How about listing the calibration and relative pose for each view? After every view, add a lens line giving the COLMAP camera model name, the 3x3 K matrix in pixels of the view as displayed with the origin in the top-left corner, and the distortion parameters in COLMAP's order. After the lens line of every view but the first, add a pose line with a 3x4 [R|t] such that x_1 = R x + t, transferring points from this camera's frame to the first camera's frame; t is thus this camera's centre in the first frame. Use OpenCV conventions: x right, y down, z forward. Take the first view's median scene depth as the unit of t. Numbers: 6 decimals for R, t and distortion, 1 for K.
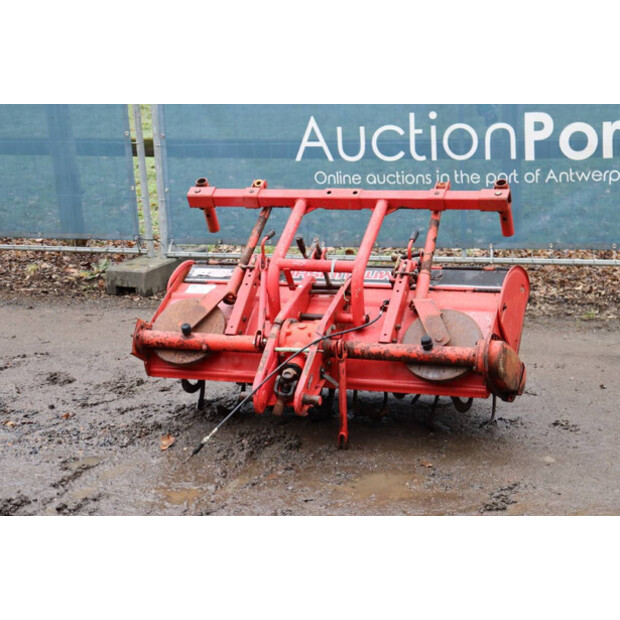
lens RADIAL K [[1509.2, 0, 312.3], [0, 1509.2, 306.7], [0, 0, 1]] dist [0.488274, 0.000000]
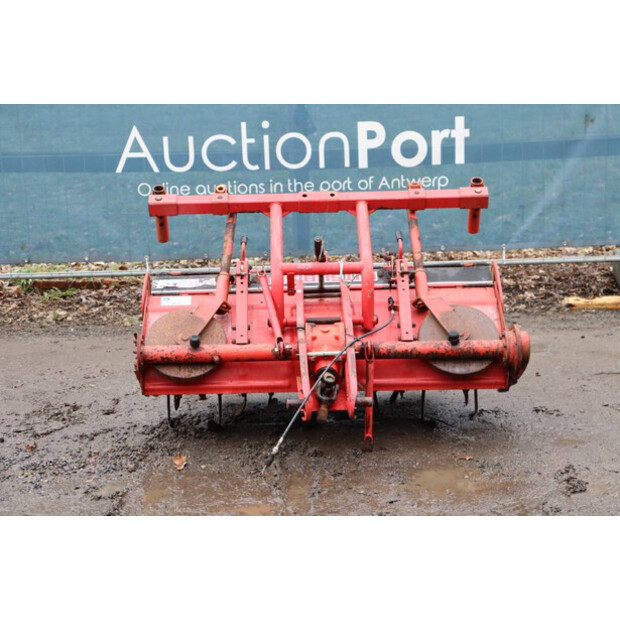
lens RADIAL K [[1509.2, 0, 316.3], [0, 1509.2, 311.8], [0, 0, 1]] dist [0.488274, 0.000000]
pose [[0.930939, -0.055000, 0.361010, -0.345869], [0.060749, 0.998143, -0.004585, 0.005046], [-0.360087, 0.026199, 0.932551, 0.080654]]
